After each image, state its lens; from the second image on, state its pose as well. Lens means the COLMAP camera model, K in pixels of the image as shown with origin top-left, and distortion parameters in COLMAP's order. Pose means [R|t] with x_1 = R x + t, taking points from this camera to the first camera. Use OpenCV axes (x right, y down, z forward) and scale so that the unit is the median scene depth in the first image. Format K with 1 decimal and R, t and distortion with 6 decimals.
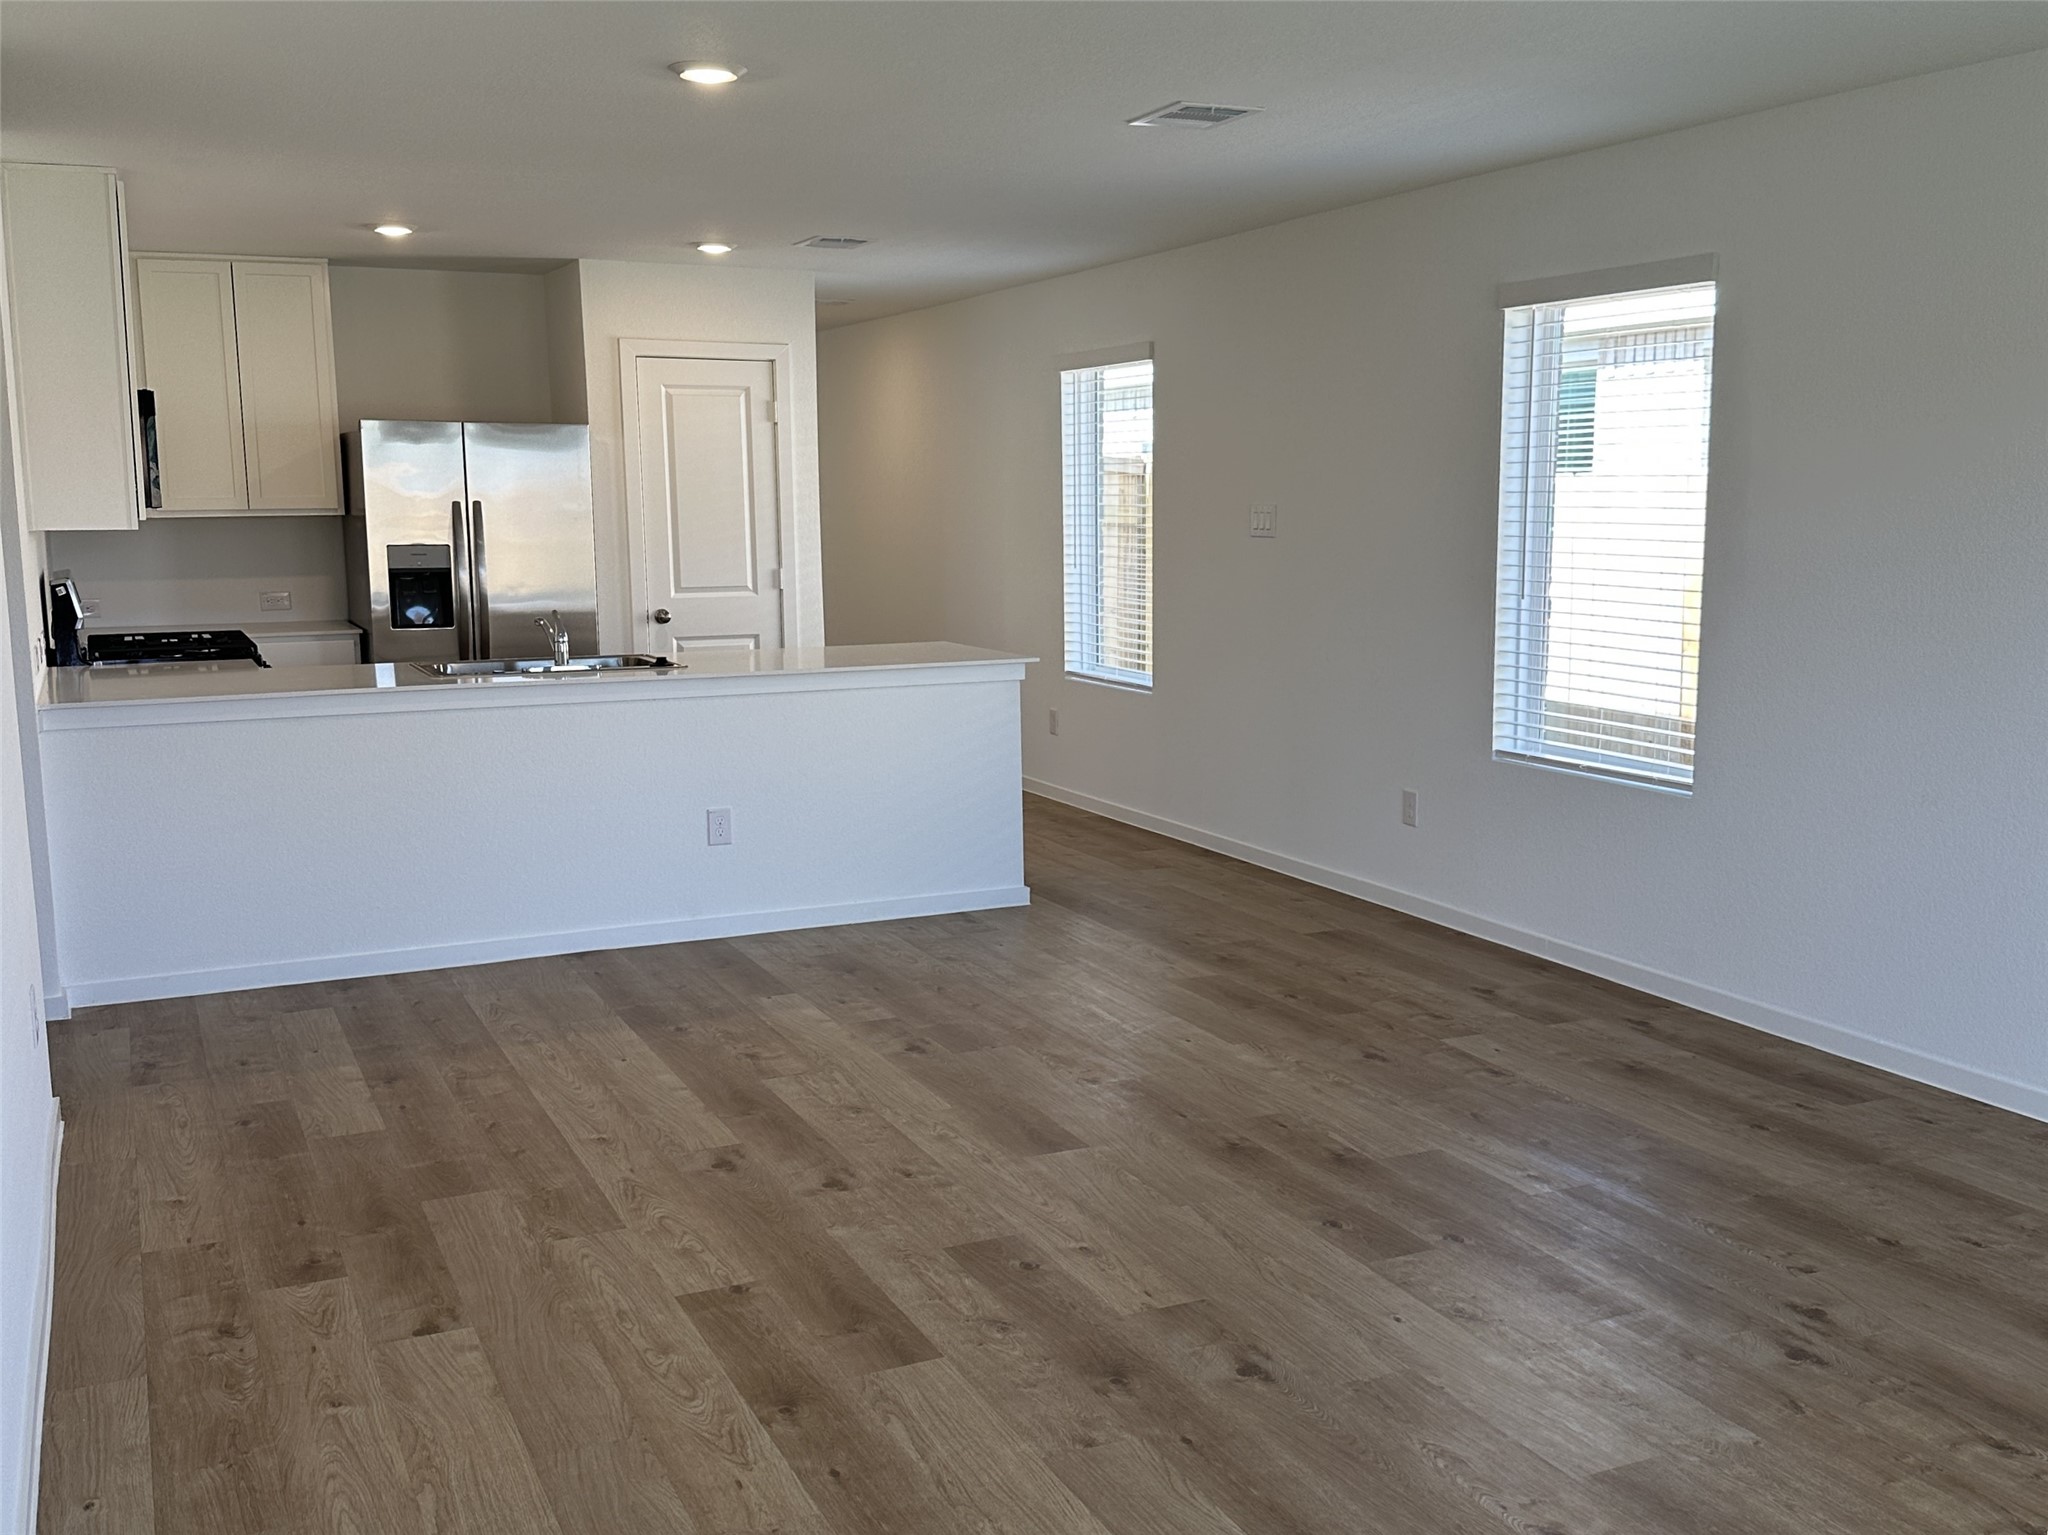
lens RADIAL K [[1853.7, 0, 1030.2], [0, 1853.7, 769.0], [0, 0, 1]] dist [0.051296, 0.000000]
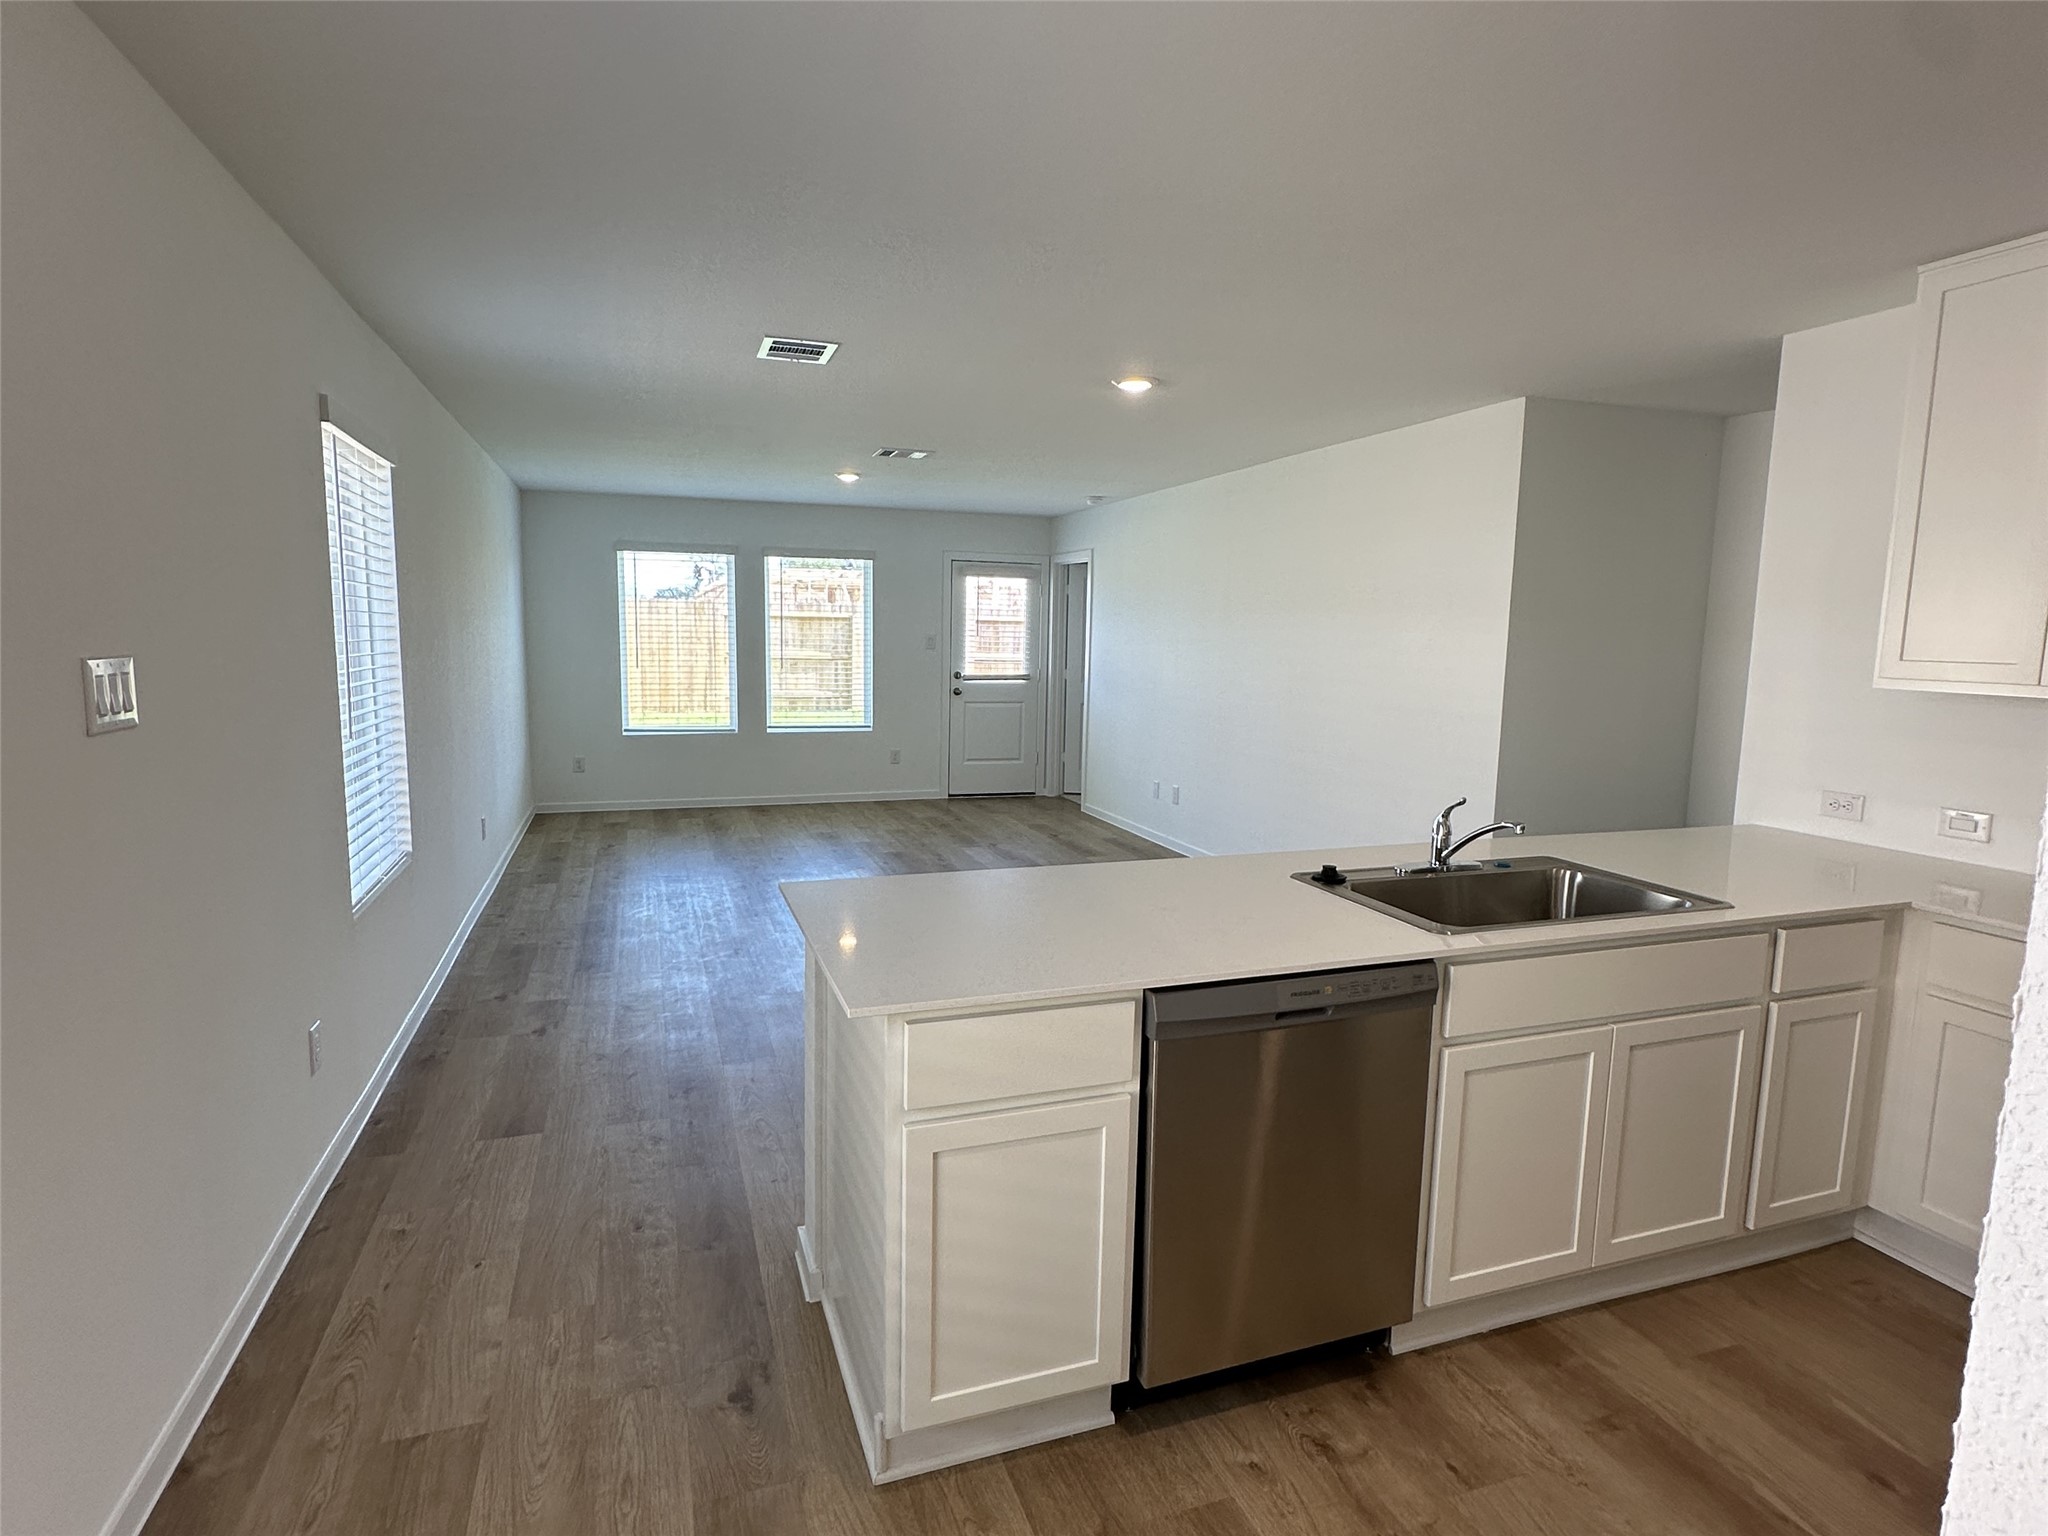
lens RADIAL K [[1088.4, 0, 1014.0], [0, 1088.4, 780.0], [0, 0, 1]] dist [0.000075, 0.006593]
pose [[-0.994335, -0.024105, 0.103520, -0.093044], [0.006169, 0.959214, 0.282615, -0.161291], [-0.106111, 0.281653, -0.953631, 1.060897]]
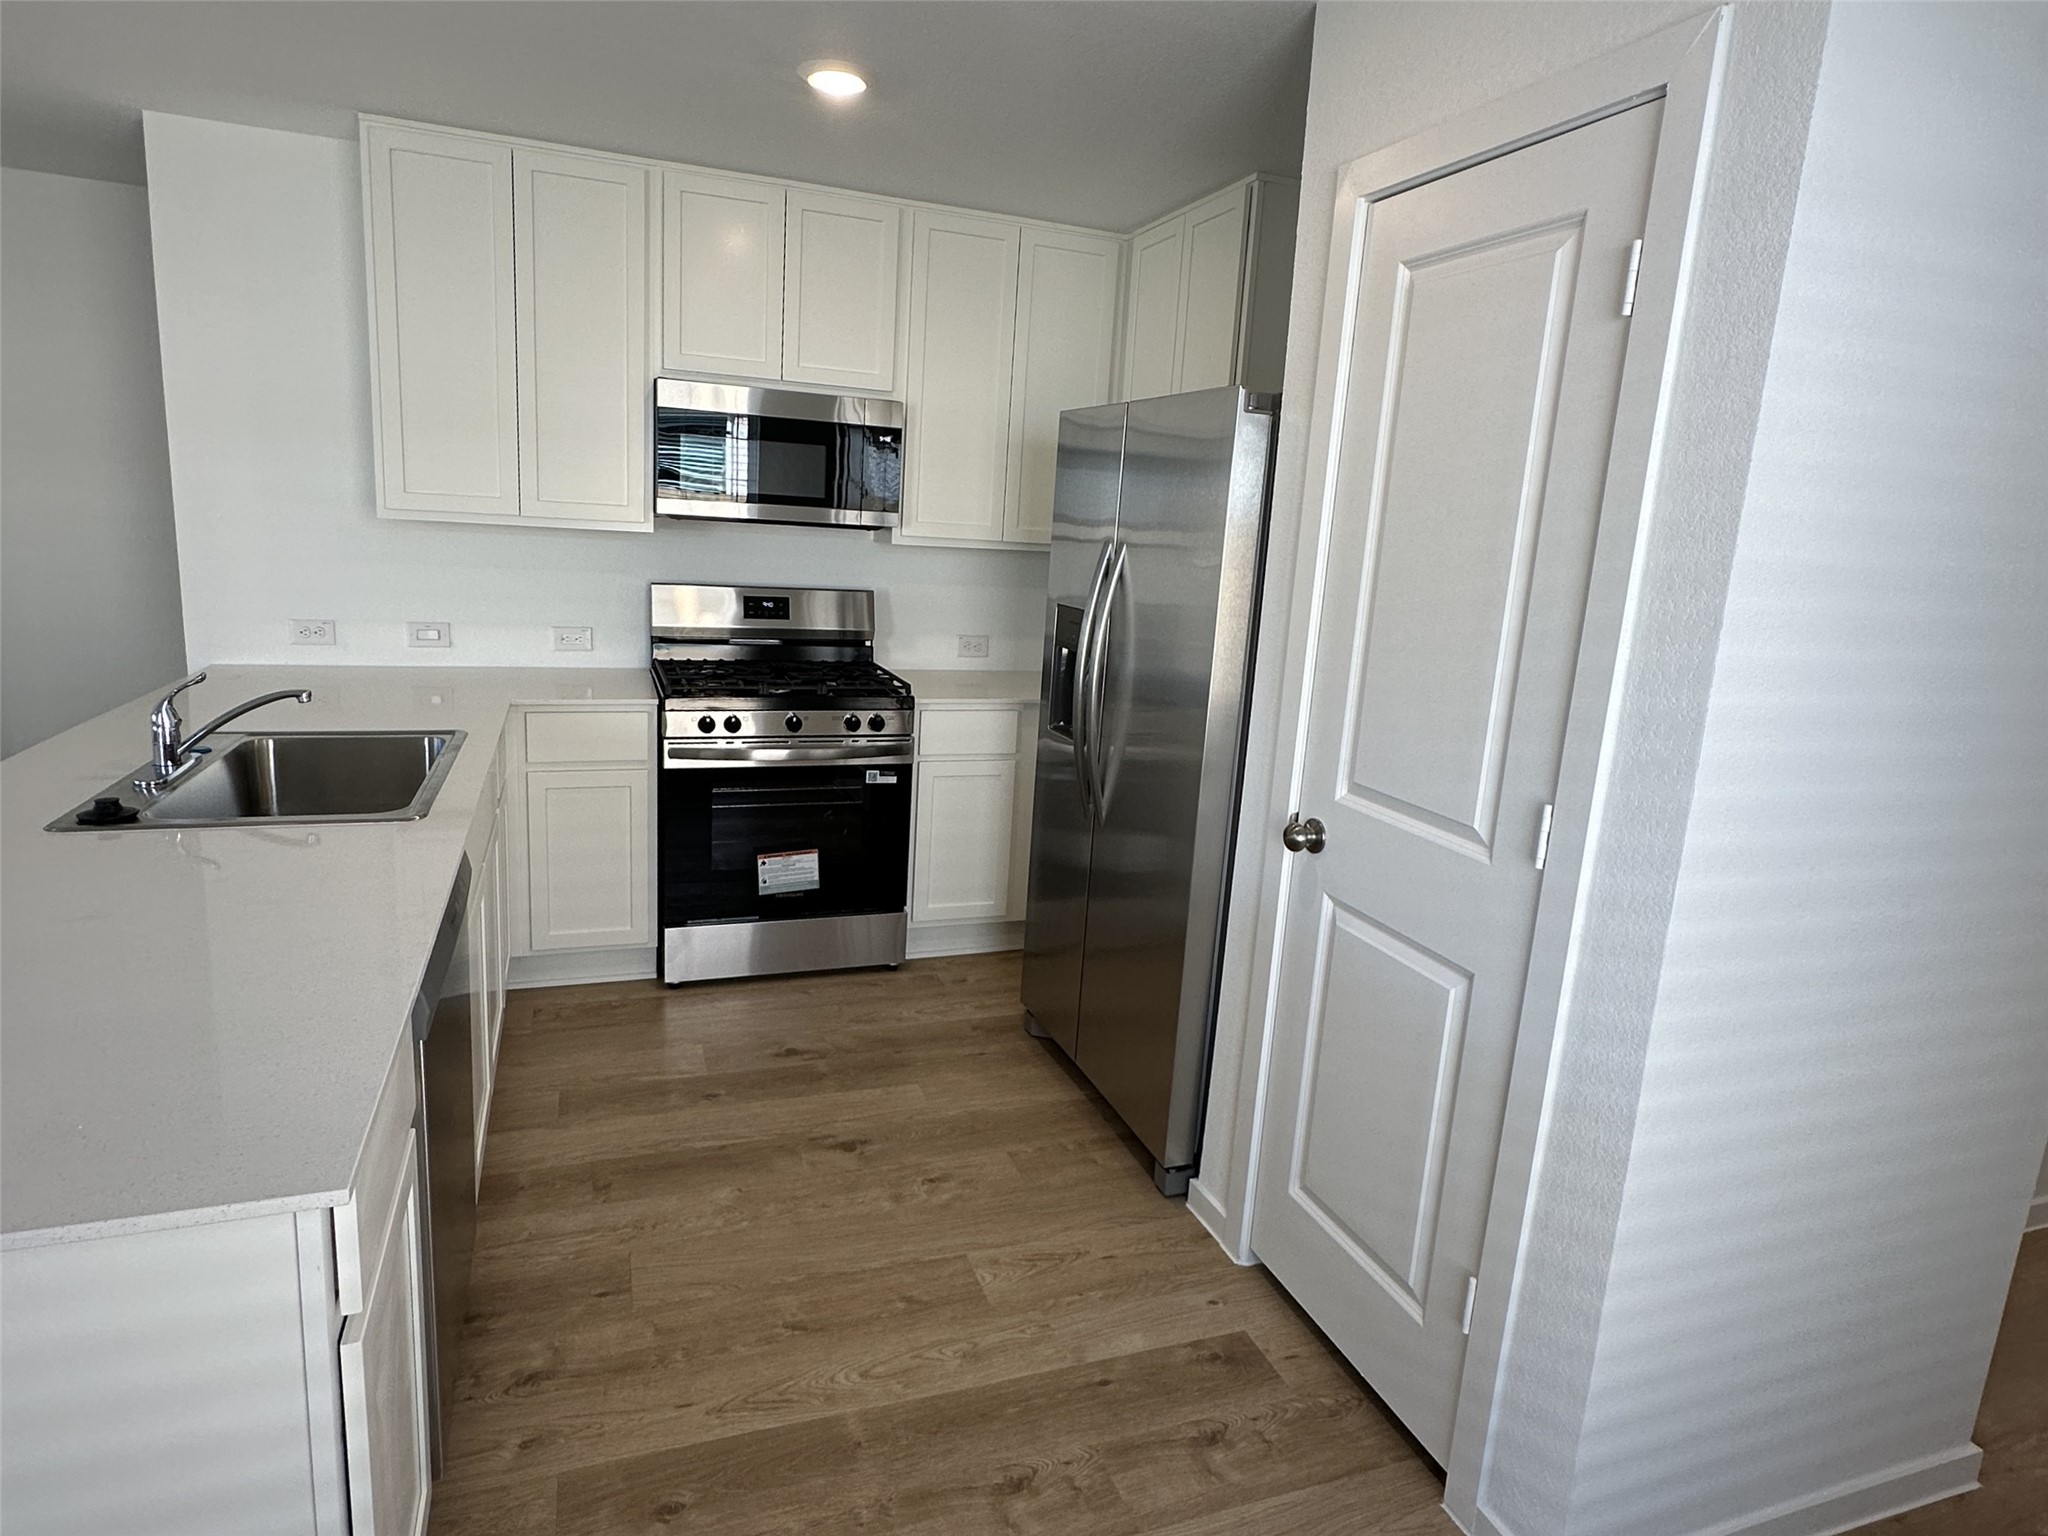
lens RADIAL K [[1164.3, 0, 1025.1], [0, 1164.3, 750.6], [0, 0, 1]] dist [0.004316, 0.000768]
pose [[-0.088269, 0.196565, -0.976509, 0.061998], [-0.204679, 0.955838, 0.210905, -0.142961], [0.974841, 0.218487, -0.044138, 0.942185]]
